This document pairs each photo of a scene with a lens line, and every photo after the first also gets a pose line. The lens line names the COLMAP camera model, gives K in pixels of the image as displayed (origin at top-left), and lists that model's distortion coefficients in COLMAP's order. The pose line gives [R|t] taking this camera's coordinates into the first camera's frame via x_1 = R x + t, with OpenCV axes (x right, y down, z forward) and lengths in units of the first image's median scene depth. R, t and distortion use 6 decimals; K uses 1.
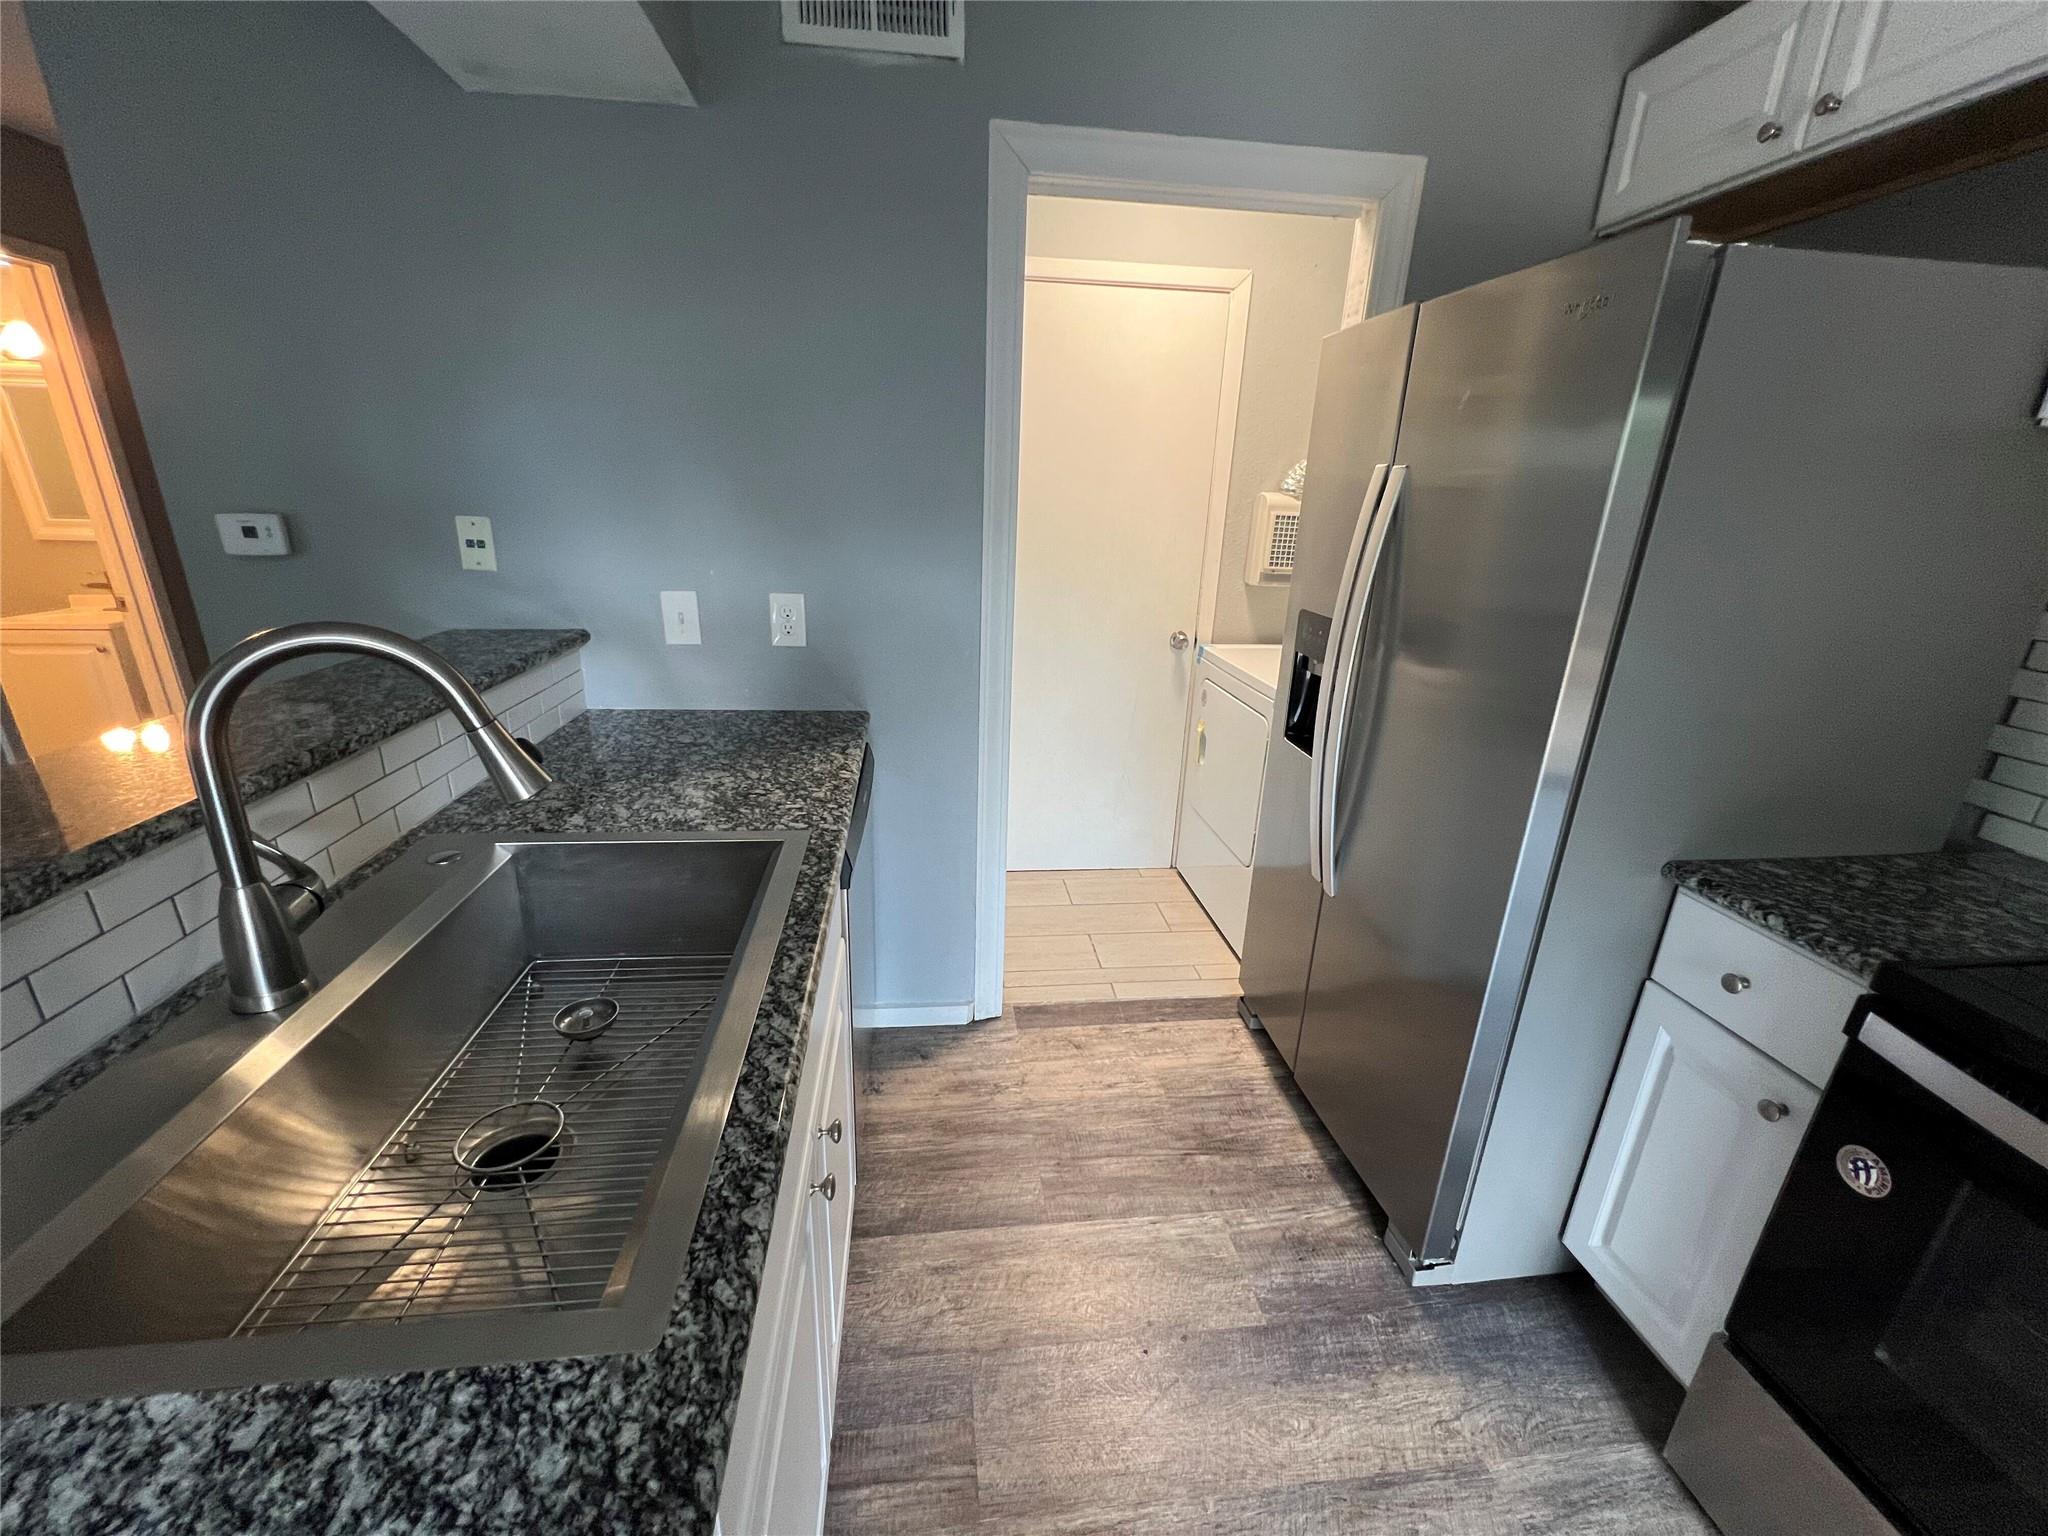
lens RADIAL K [[819.9, 0, 1018.7], [0, 819.9, 771.9], [0, 0, 1]] dist [-0.001950, 0.001065]
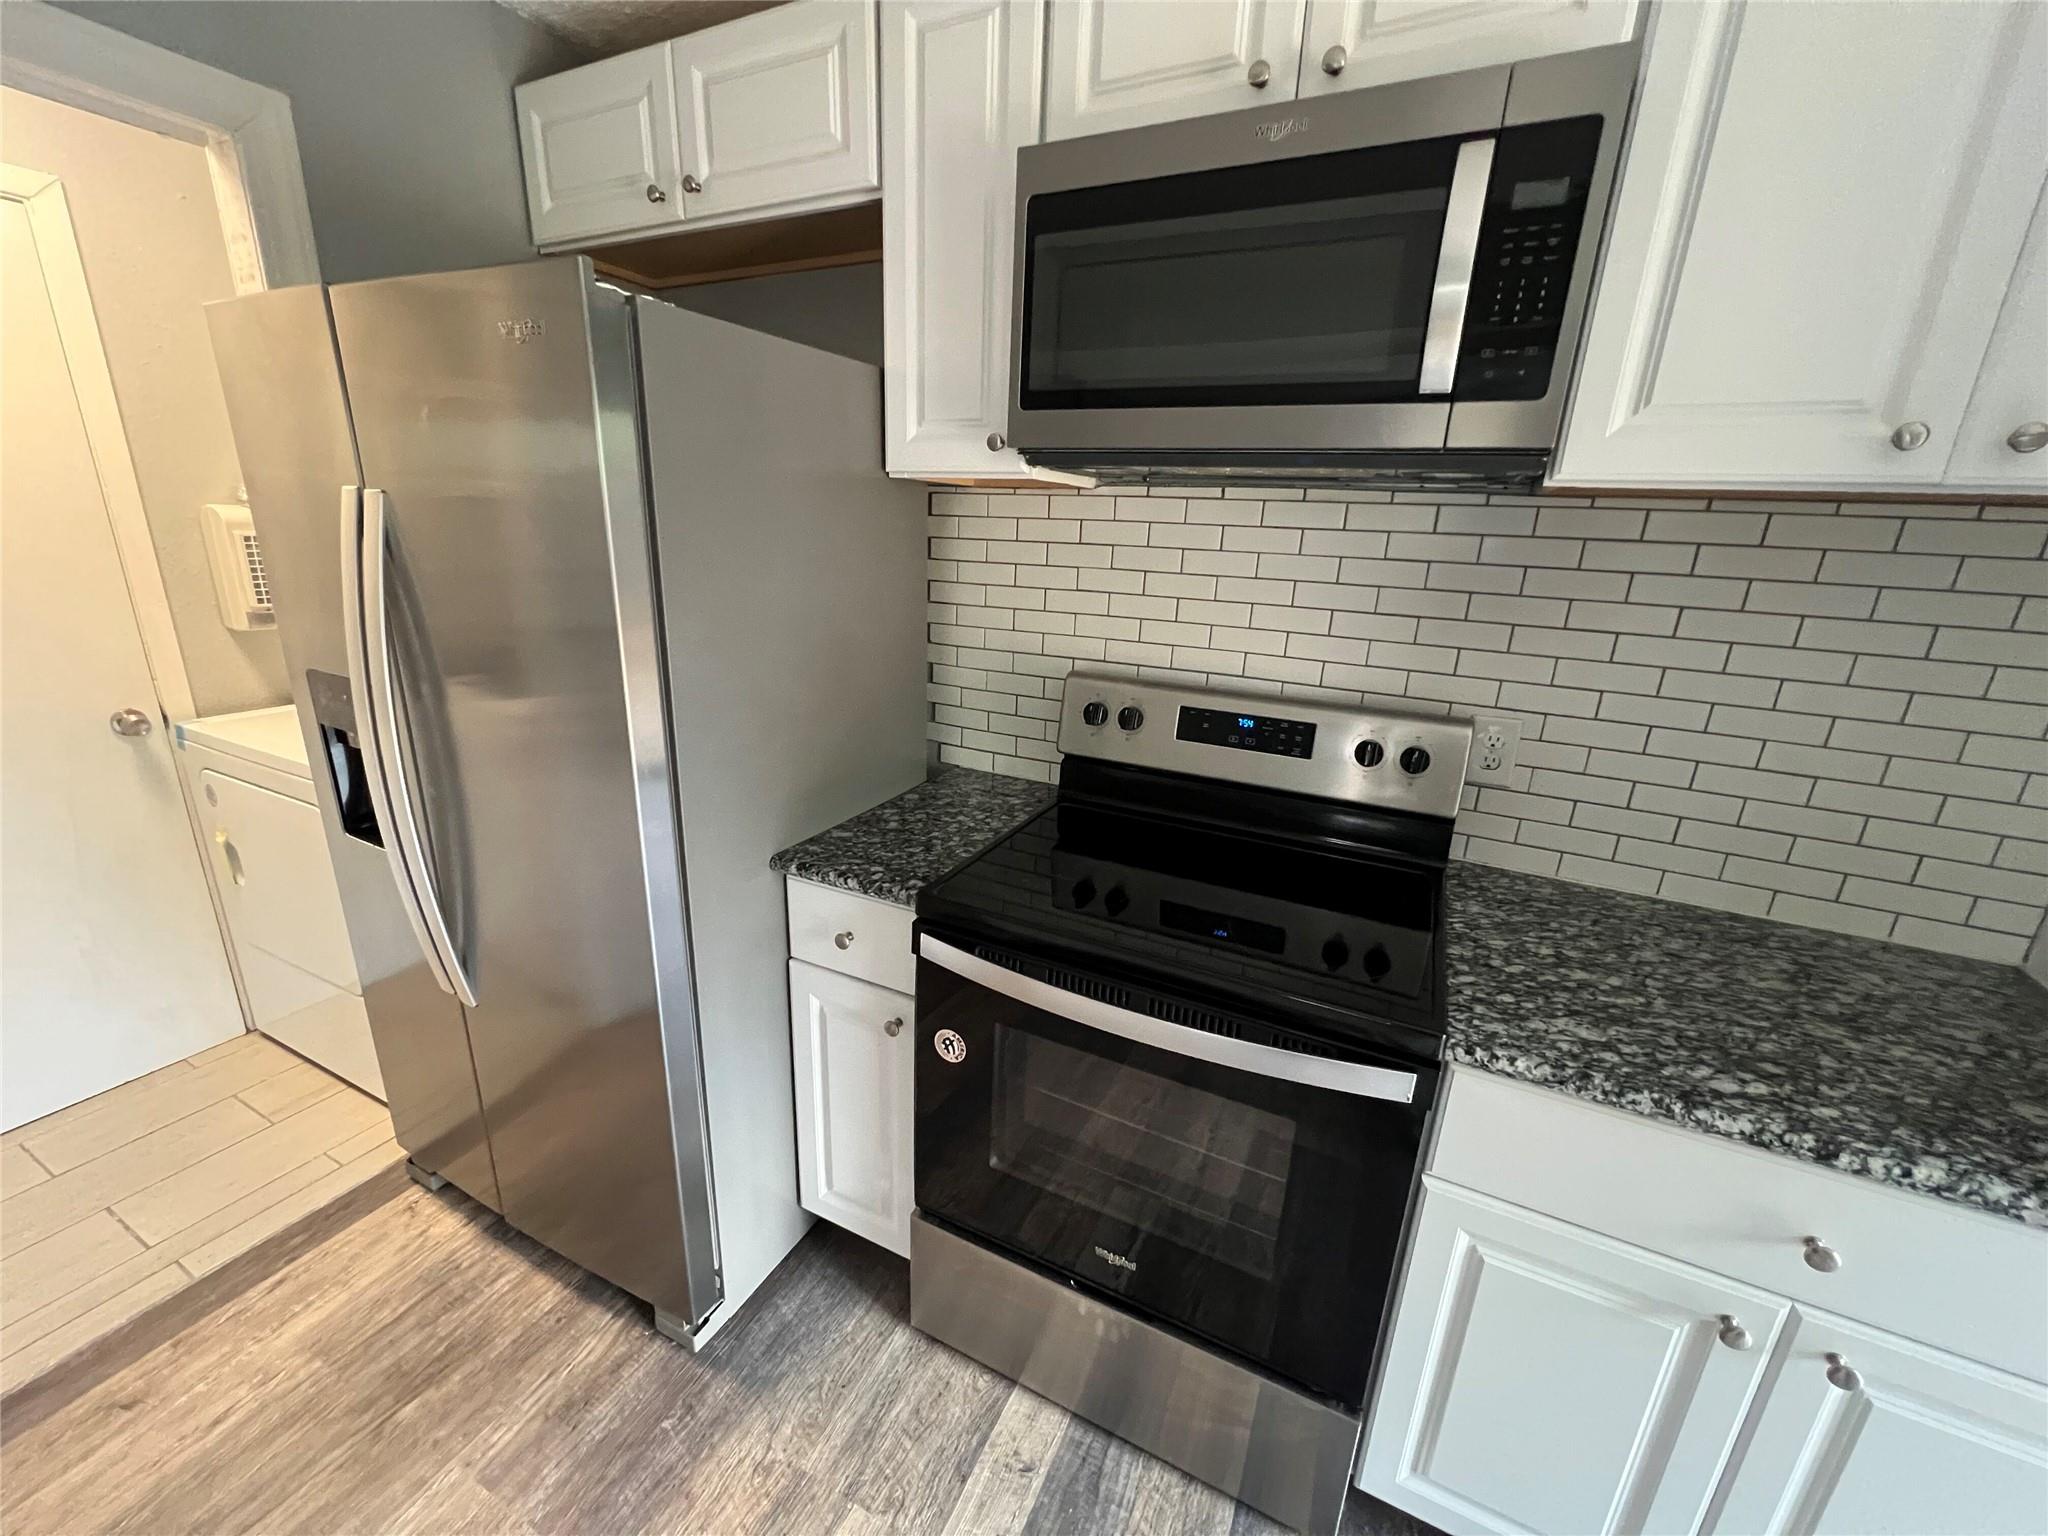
lens RADIAL K [[819.9, 0, 1016.6], [0, 819.9, 774.4], [0, 0, 1]] dist [-0.001950, 0.001065]
pose [[0.551338, -0.255360, 0.794240, 0.105498], [0.251313, 0.958619, 0.133756, -0.054858], [-0.795530, 0.125859, 0.592699, 0.054479]]
